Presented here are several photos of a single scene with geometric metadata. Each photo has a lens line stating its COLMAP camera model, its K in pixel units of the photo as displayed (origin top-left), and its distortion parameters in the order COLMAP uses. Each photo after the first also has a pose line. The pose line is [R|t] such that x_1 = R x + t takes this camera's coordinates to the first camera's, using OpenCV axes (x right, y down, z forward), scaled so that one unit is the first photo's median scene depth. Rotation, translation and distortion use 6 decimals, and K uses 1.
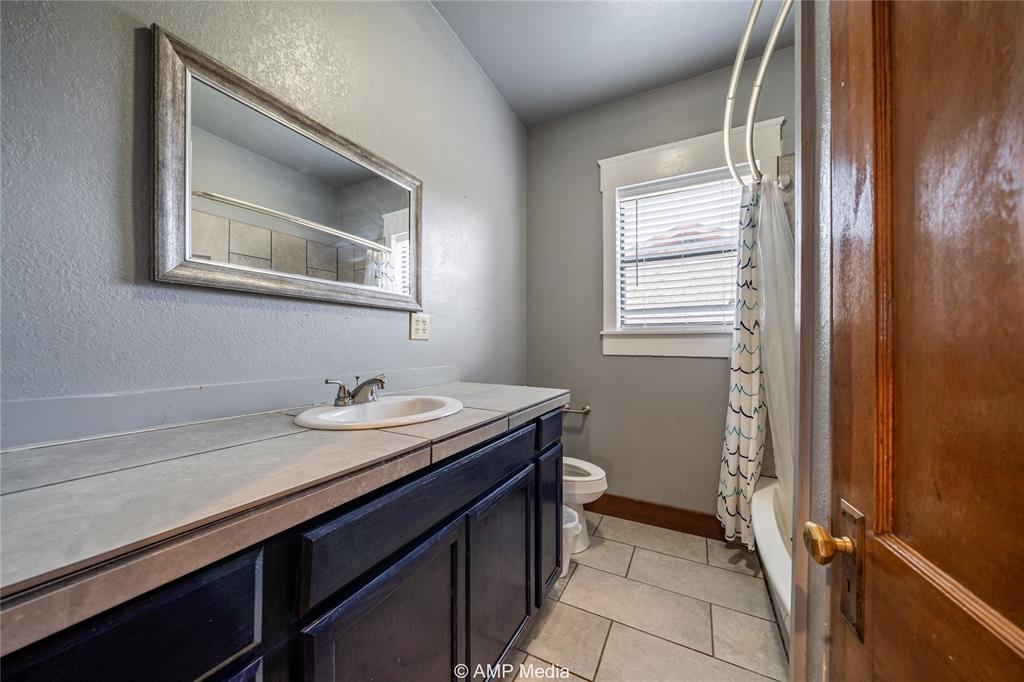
lens RADIAL K [[354.4, 0, 511.3], [0, 354.4, 342.6], [0, 0, 1]] dist [-0.002767, -0.000169]
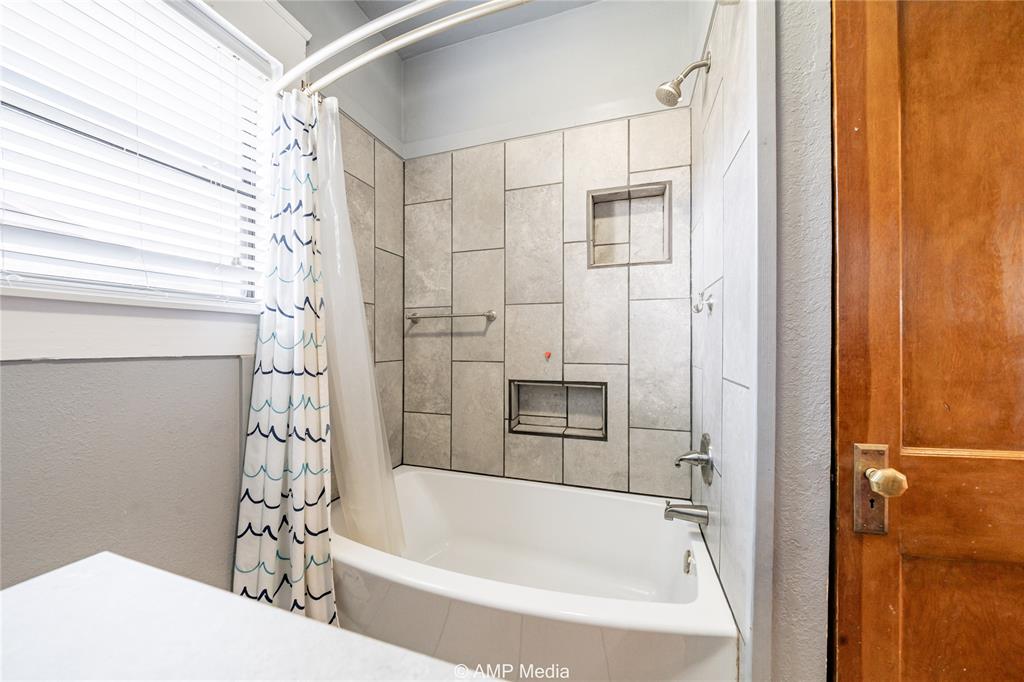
lens RADIAL K [[354.4, 0, 512.4], [0, 354.4, 338.6], [0, 0, 1]] dist [-0.002767, -0.000169]
pose [[-0.165681, -0.001844, 0.986178, -0.047168], [0.000273, 0.999998, 0.001916, 0.015008], [-0.986179, 0.000587, -0.165680, 0.757101]]
